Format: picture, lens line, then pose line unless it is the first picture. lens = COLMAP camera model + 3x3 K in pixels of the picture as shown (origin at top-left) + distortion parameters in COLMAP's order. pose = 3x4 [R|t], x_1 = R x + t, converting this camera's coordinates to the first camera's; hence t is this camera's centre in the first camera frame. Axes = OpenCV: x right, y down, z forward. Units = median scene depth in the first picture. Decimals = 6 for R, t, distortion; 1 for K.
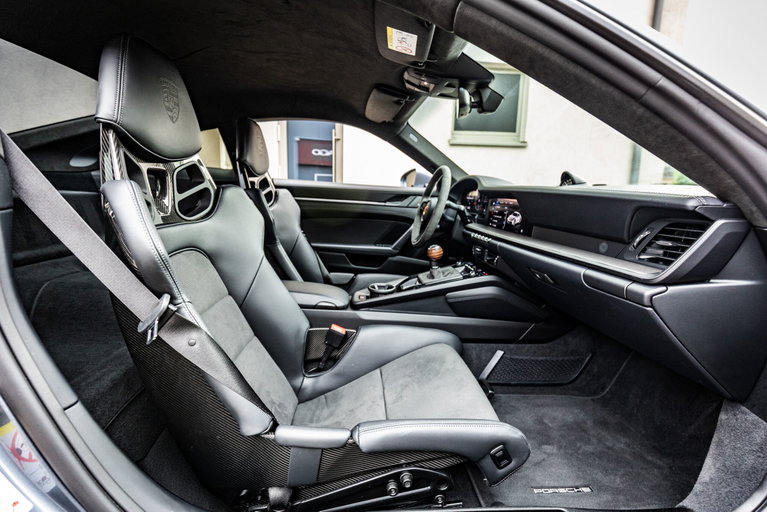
lens RADIAL K [[353.9, 0, 383.5], [0, 353.9, 256.0], [0, 0, 1]] dist [-0.022057, -0.000101]
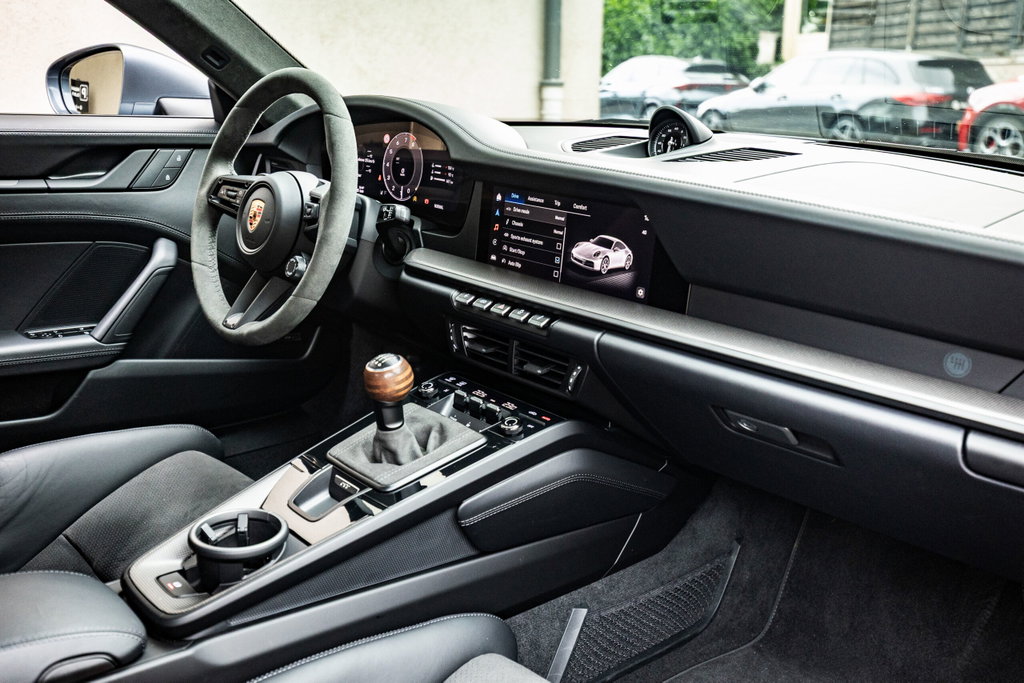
lens RADIAL K [[983.4, 0, 512.0], [0, 983.4, 341.5], [0, 0, 1]] dist [0.000592, 0.024822]
pose [[0.777172, -0.168253, 0.606379, -0.299654], [0.088853, 0.983280, 0.158953, -0.175441], [-0.622984, -0.069655, 0.779127, 0.261671]]
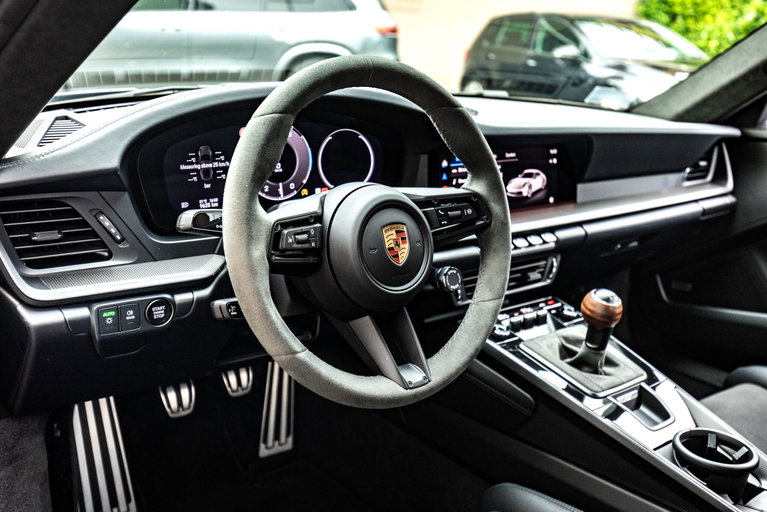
lens RADIAL K [[736.6, 0, 383.5], [0, 736.6, 256.0], [0, 0, 1]] dist [0.000592, 0.024822]
pose [[-0.586876, -0.265314, 0.764974, -0.332179], [0.072301, 0.923843, 0.375882, -0.403061], [-0.806442, 0.275904, -0.522999, 1.663162]]
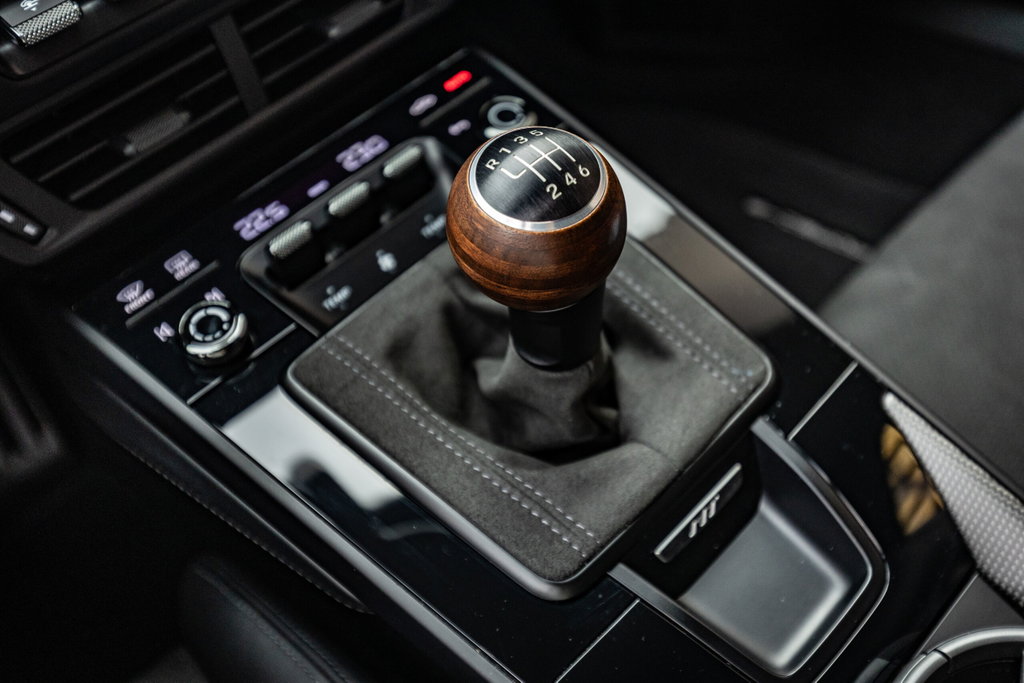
lens RADIAL K [[983.4, 0, 512.0], [0, 983.4, 341.5], [0, 0, 1]] dist [0.000592, 0.024822]
pose [[-0.669652, -0.469261, 0.575638, -0.001661], [0.268024, 0.570153, 0.776588, -0.187511], [-0.692625, 0.674329, -0.256031, 1.124018]]
